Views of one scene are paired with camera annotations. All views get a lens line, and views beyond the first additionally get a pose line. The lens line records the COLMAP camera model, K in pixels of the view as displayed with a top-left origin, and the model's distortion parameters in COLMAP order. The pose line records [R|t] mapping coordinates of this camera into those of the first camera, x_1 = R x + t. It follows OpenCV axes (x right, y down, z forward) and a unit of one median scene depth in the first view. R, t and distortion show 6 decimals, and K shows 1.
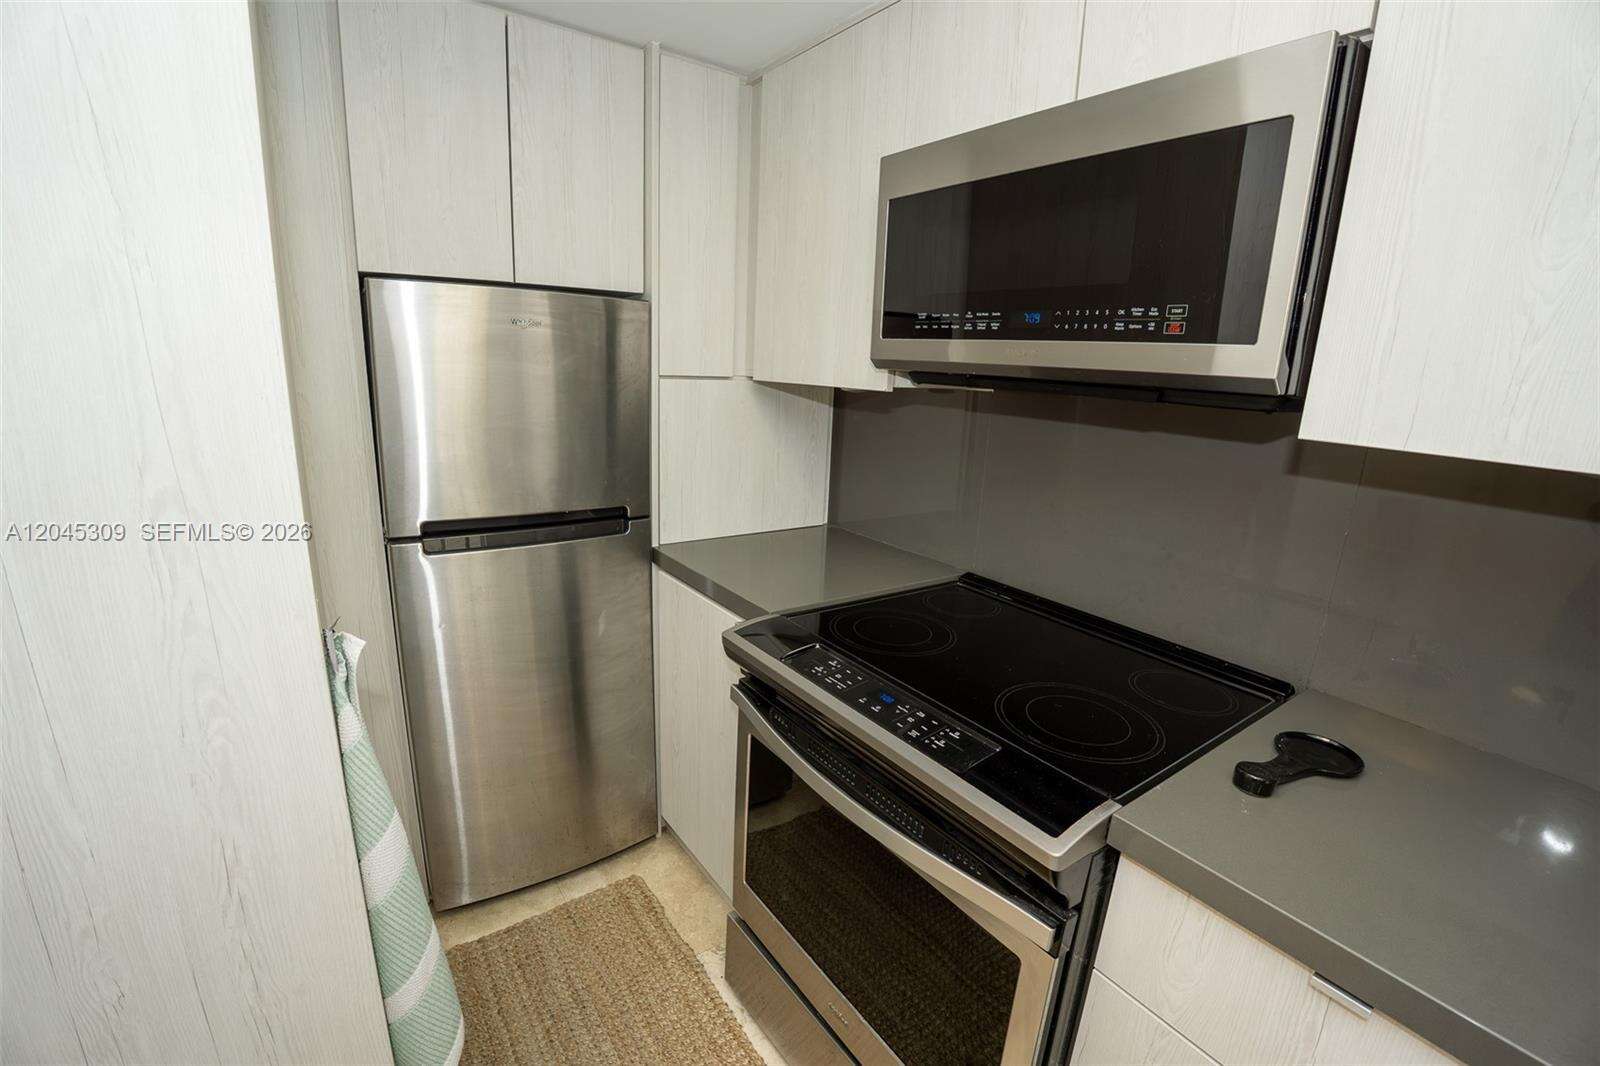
lens RADIAL K [[696.8, 0, 796.9], [0, 696.8, 540.8], [0, 0, 1]] dist [-0.070197, 0.015204]
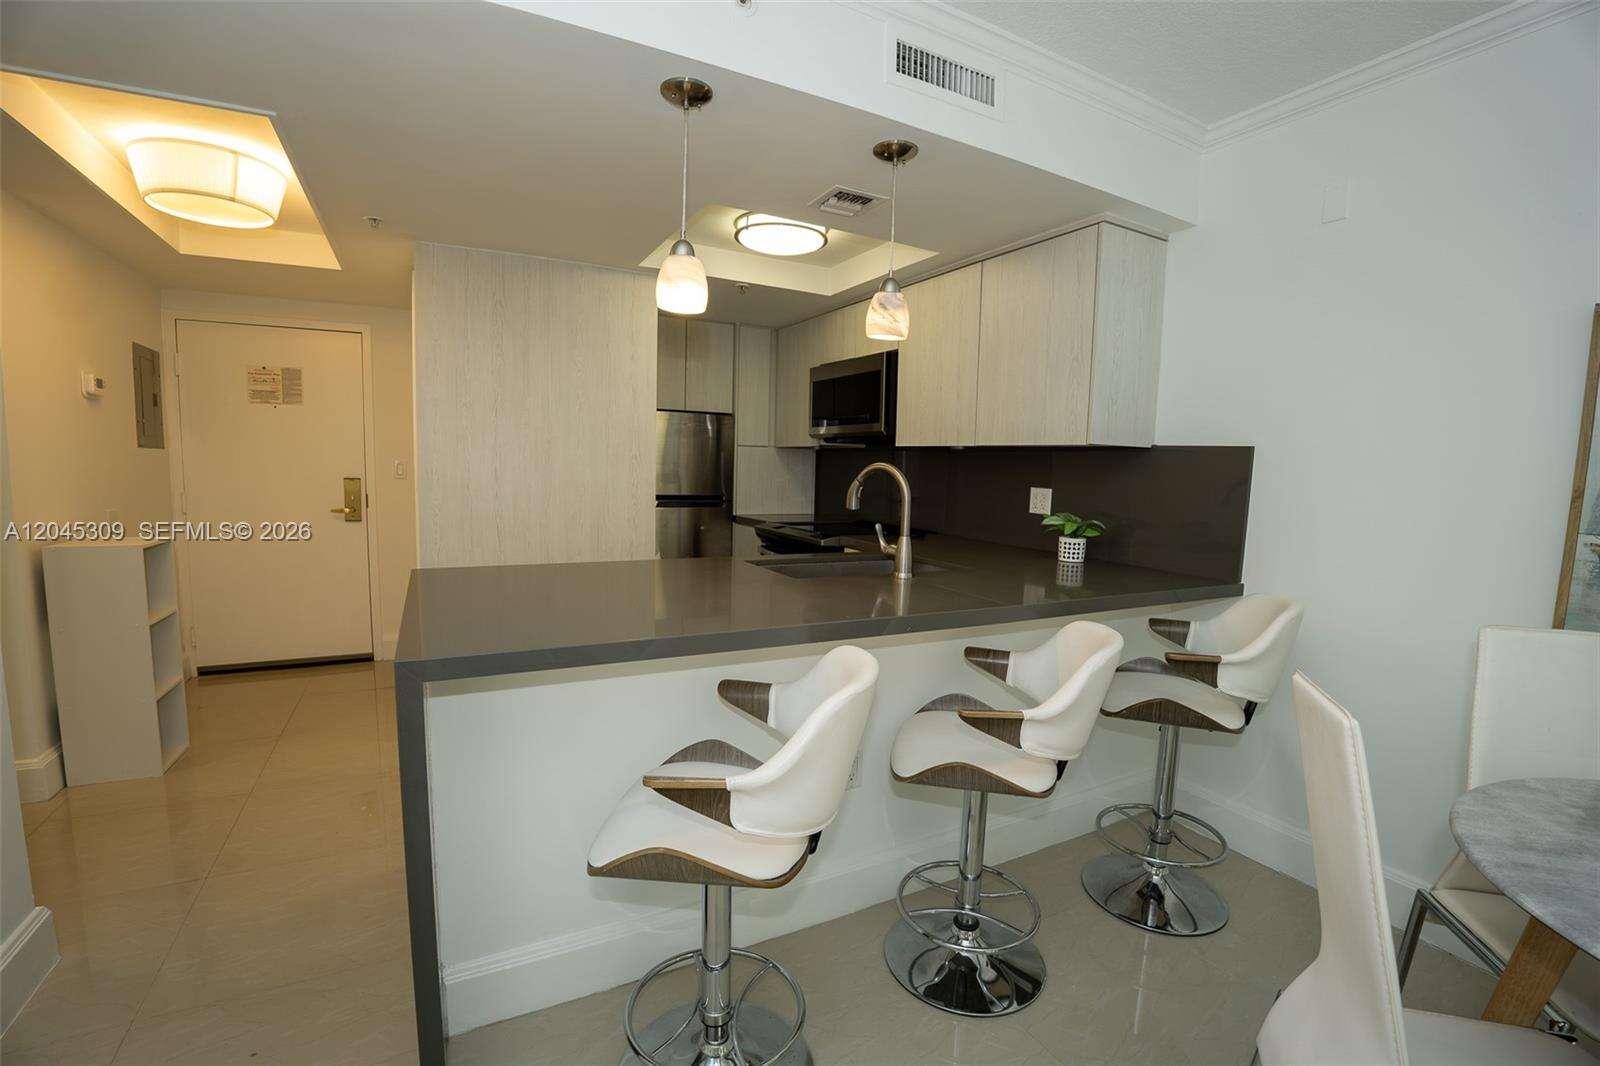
lens RADIAL K [[696.8, 0, 796.9], [0, 696.8, 540.8], [0, 0, 1]] dist [-0.070197, 0.015204]
pose [[0.991682, -0.001721, -0.128697, 0.358220], [-0.017495, 0.988828, -0.148028, 0.501204], [0.127514, 0.149048, 0.980574, -1.476728]]
